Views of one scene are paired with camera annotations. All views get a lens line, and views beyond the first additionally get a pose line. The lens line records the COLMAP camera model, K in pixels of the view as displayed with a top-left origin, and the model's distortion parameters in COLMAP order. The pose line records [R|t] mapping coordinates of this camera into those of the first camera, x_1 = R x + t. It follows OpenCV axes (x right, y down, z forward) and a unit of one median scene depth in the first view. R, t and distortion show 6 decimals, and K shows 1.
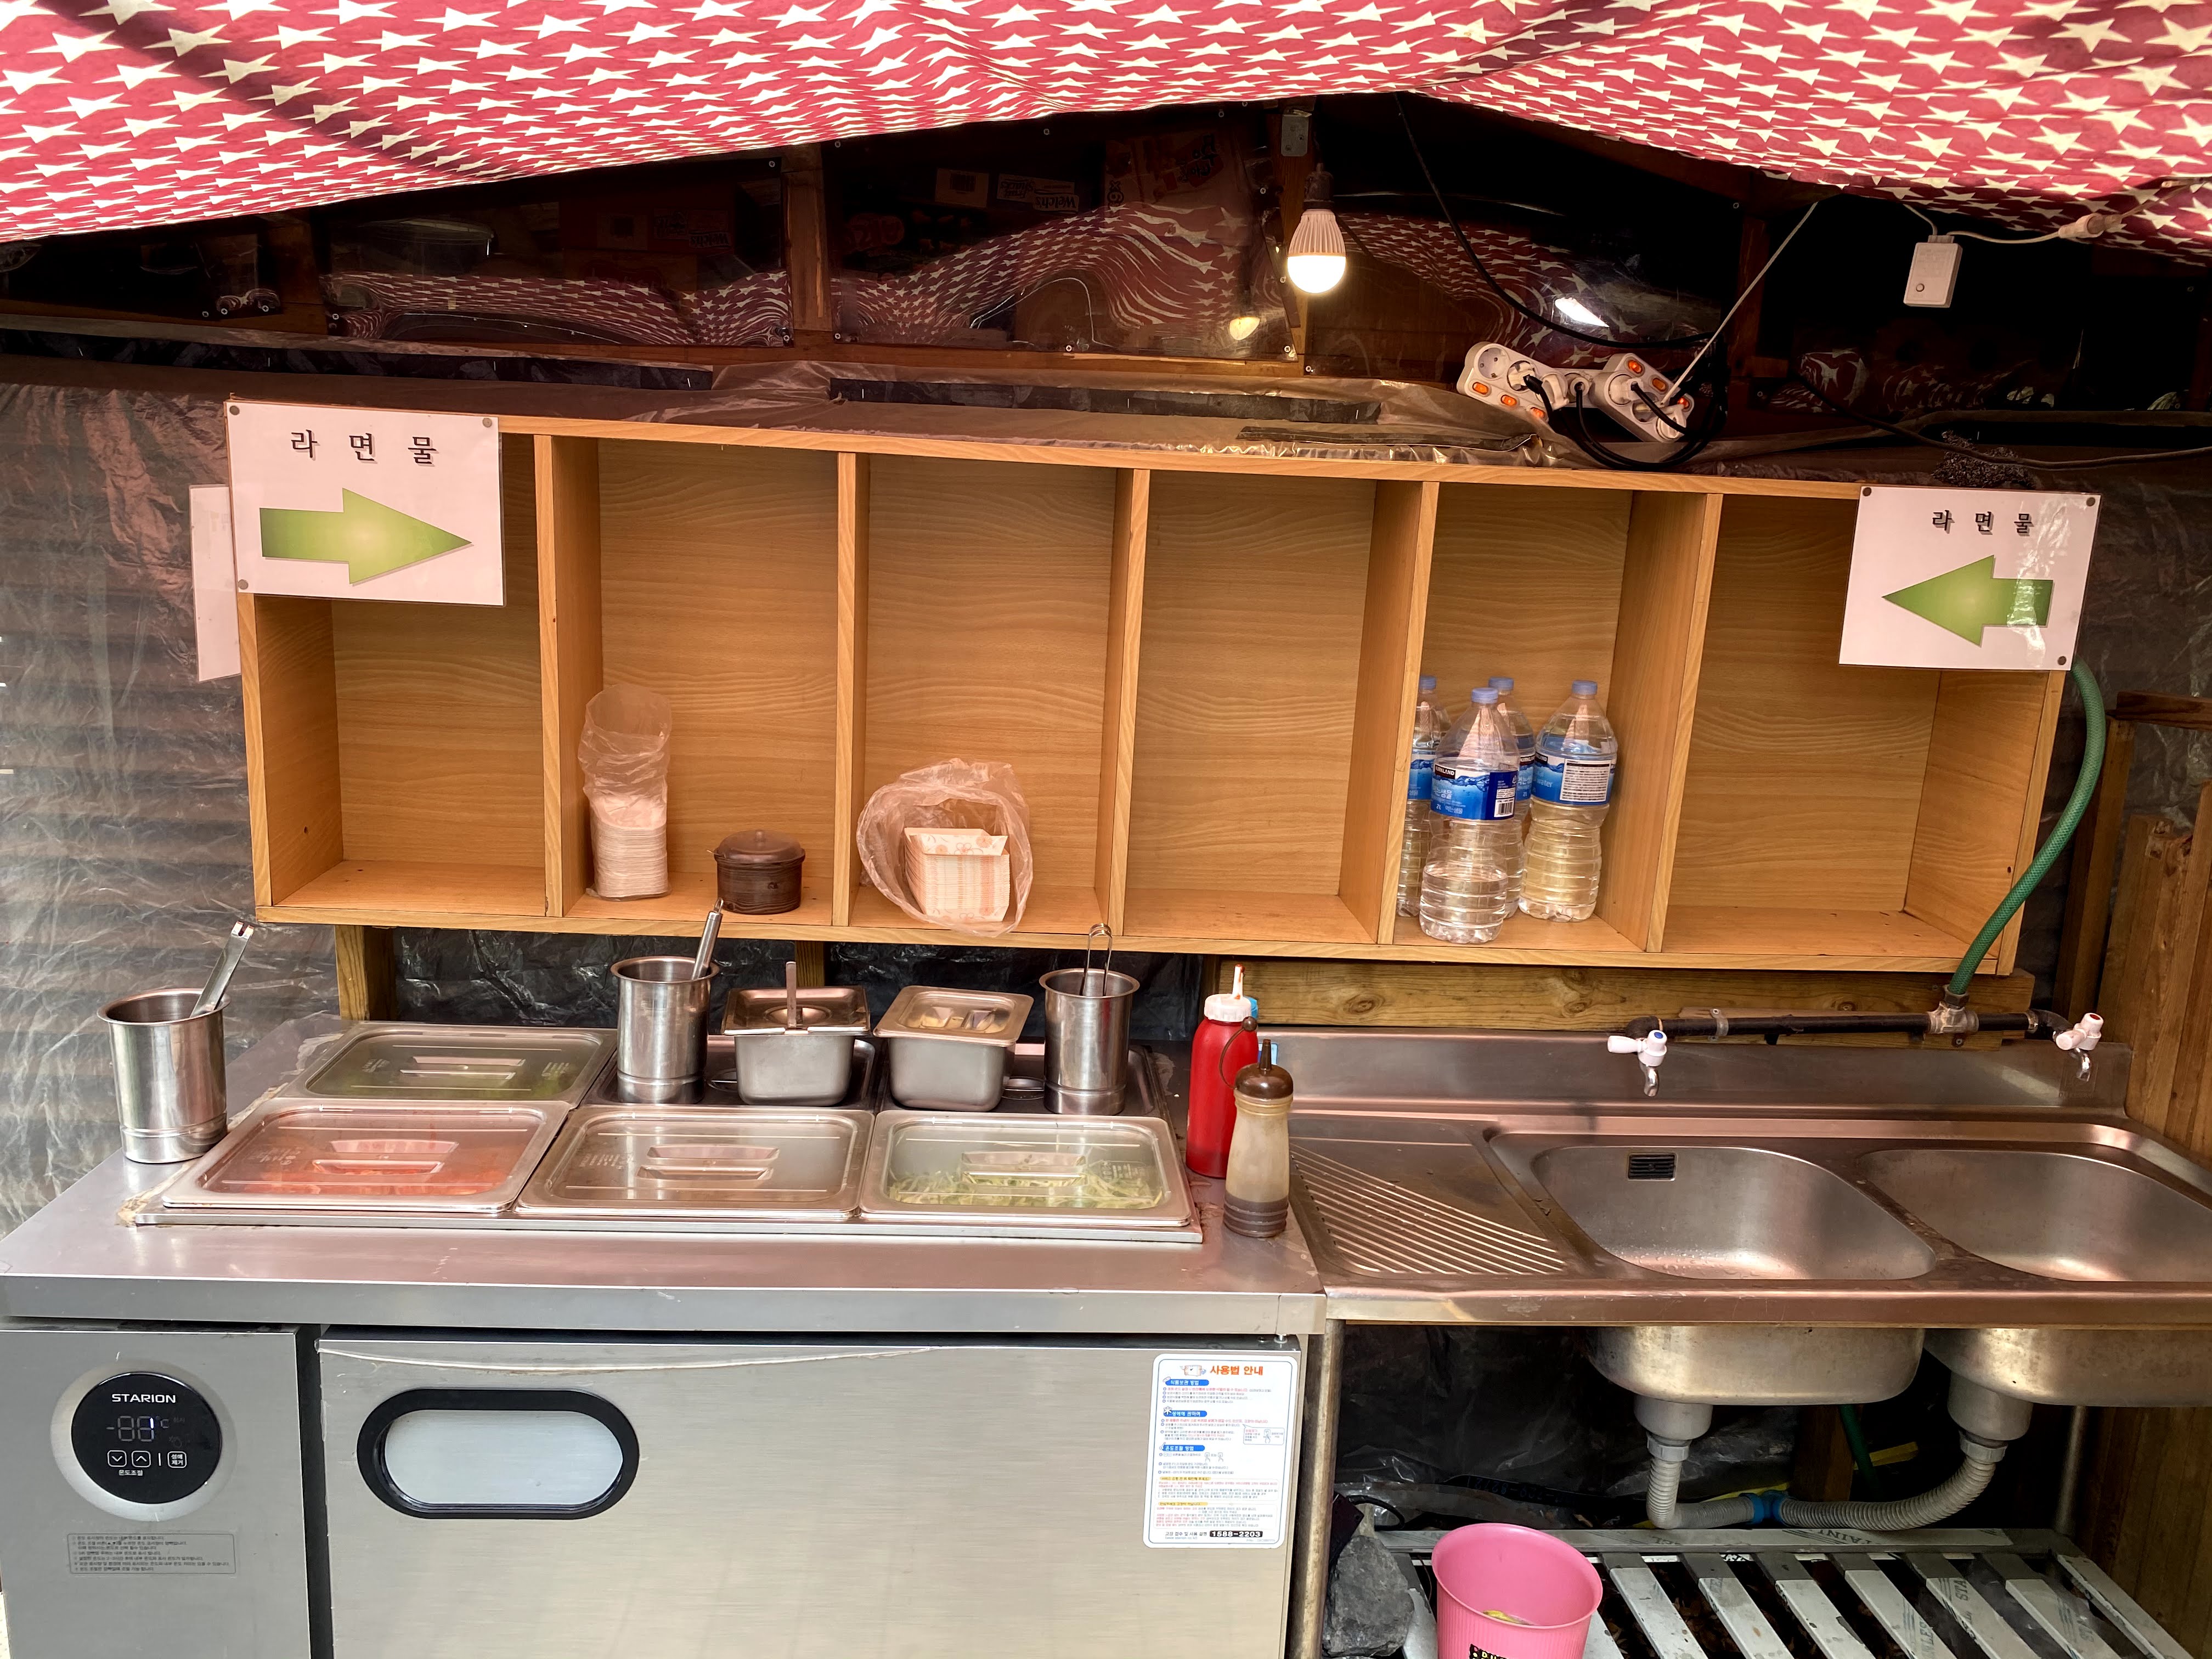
lens RADIAL K [[1682.3, 0, 1106.0], [0, 1682.3, 829.5], [0, 0, 1]] dist [0.001212, 0.001614]
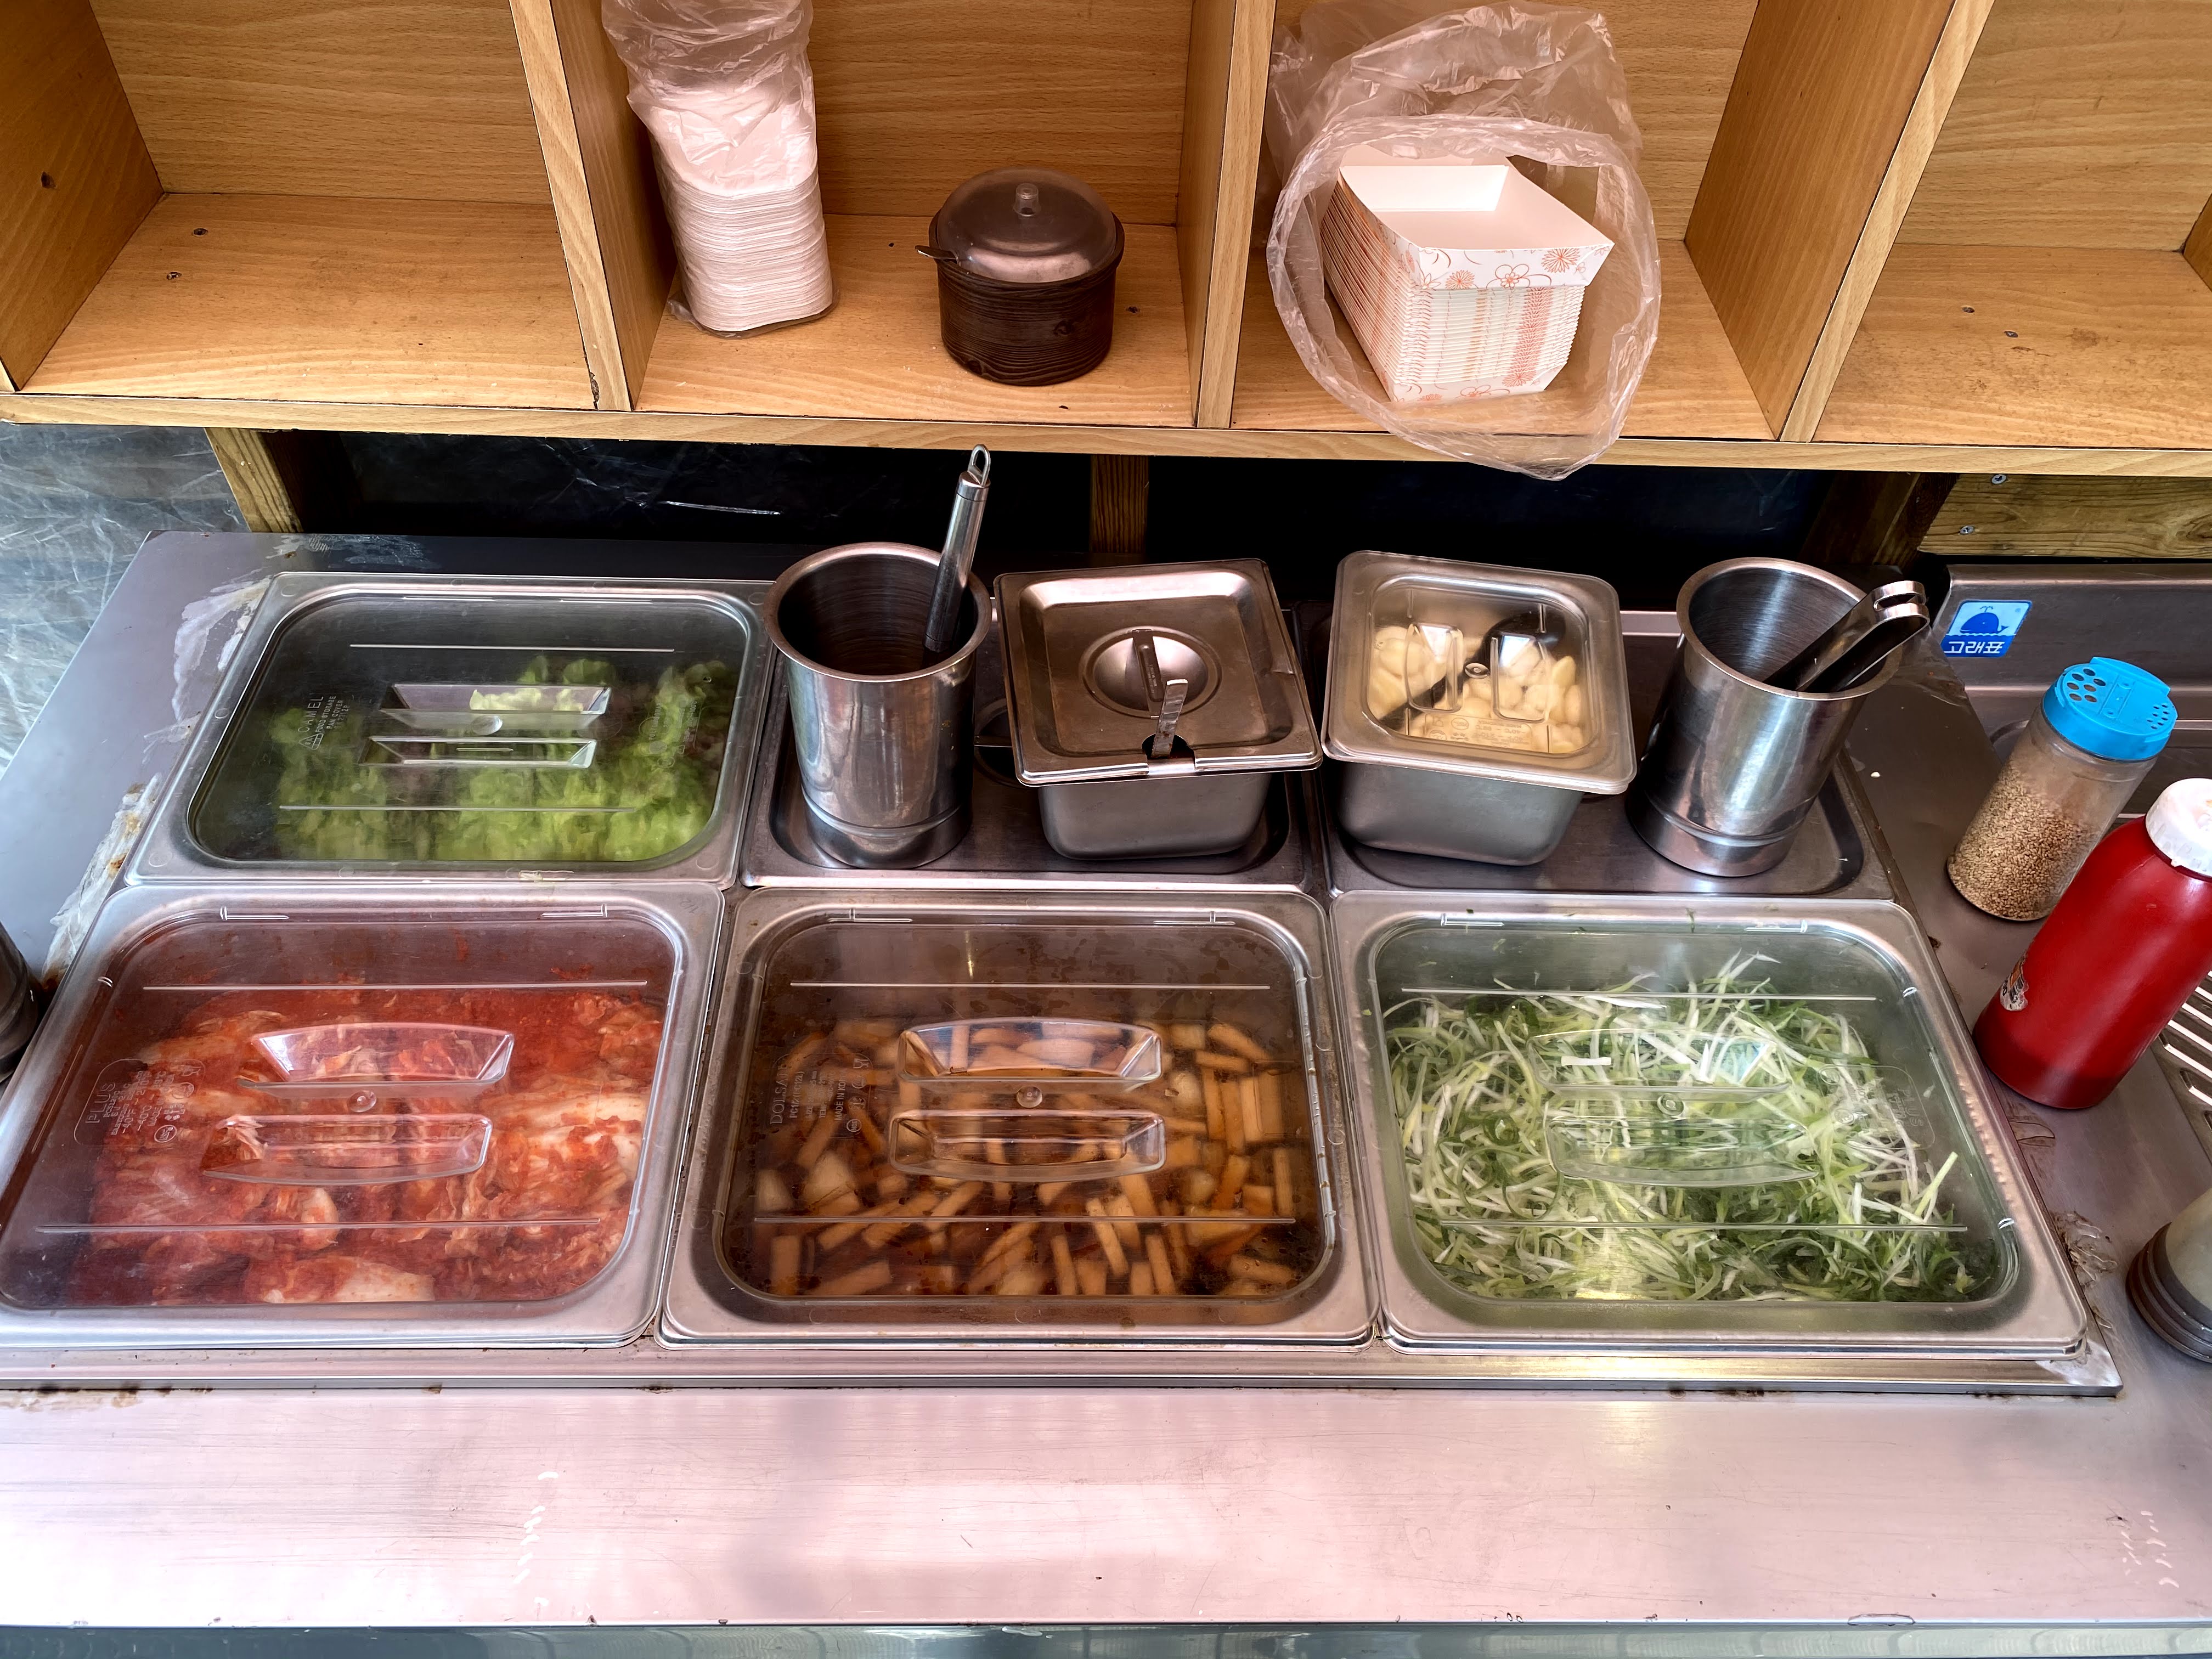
lens RADIAL K [[1682.3, 0, 1106.0], [0, 1682.3, 829.5], [0, 0, 1]] dist [0.001212, 0.001614]
pose [[0.997910, 0.031330, -0.056519, -0.154758], [0.007394, 0.813512, 0.581502, -0.122347], [0.064198, -0.580704, 0.811580, 0.539989]]
